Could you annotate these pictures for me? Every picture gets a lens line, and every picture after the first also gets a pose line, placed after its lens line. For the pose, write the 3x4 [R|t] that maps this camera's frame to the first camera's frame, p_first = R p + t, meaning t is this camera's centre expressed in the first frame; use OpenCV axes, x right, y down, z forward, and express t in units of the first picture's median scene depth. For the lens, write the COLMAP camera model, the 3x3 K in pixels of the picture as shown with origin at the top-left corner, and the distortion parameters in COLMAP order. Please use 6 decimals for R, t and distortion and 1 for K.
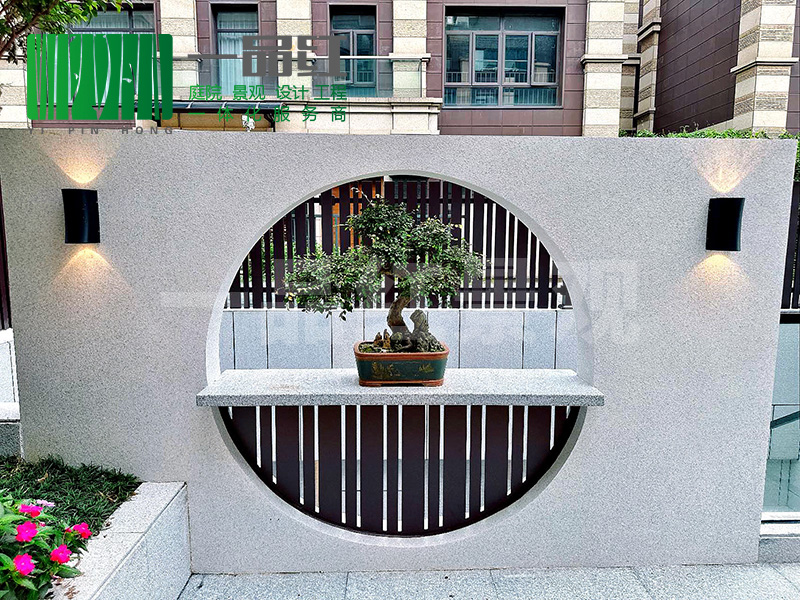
lens RADIAL K [[567.5, 0, 400.9], [0, 567.5, 297.9], [0, 0, 1]] dist [-0.007065, -0.005212]
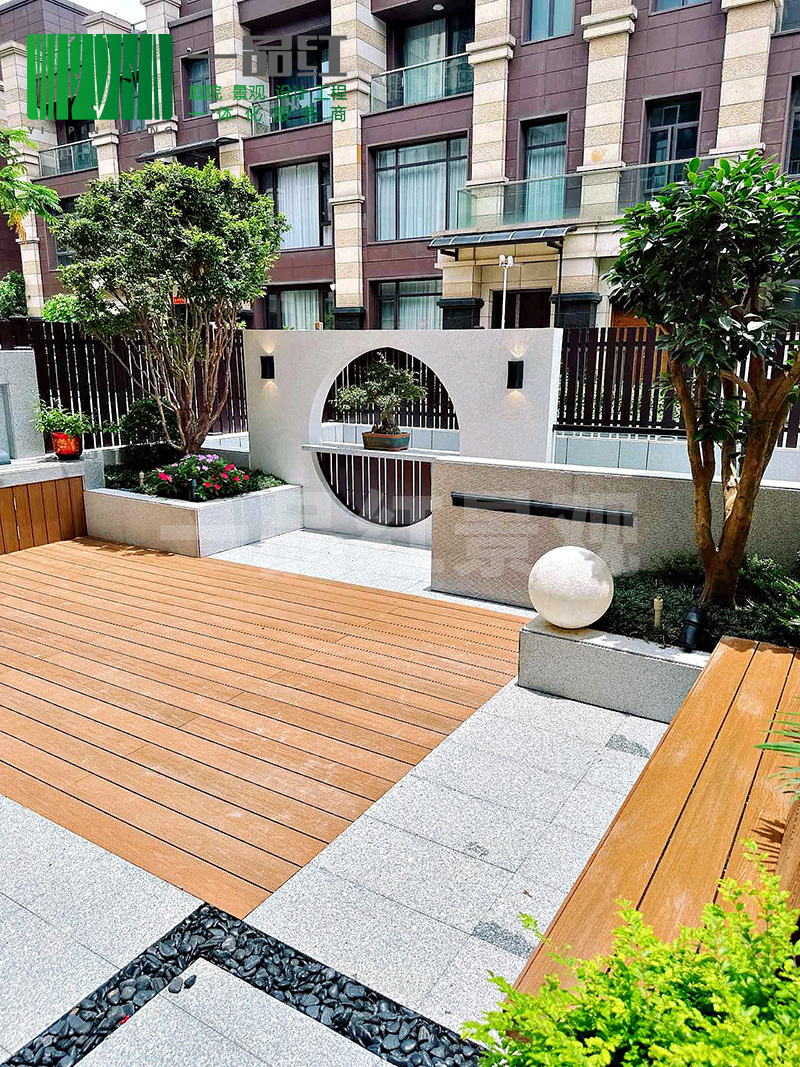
lens RADIAL K [[756.9, 0, 400.9], [0, 756.9, 536.2], [0, 0, 1]] dist [-0.007065, -0.005212]
pose [[0.832168, 0.129936, -0.539086, 1.543170], [-0.067142, 0.988617, 0.134641, 0.085400], [0.550444, -0.075848, 0.831419, -1.264223]]
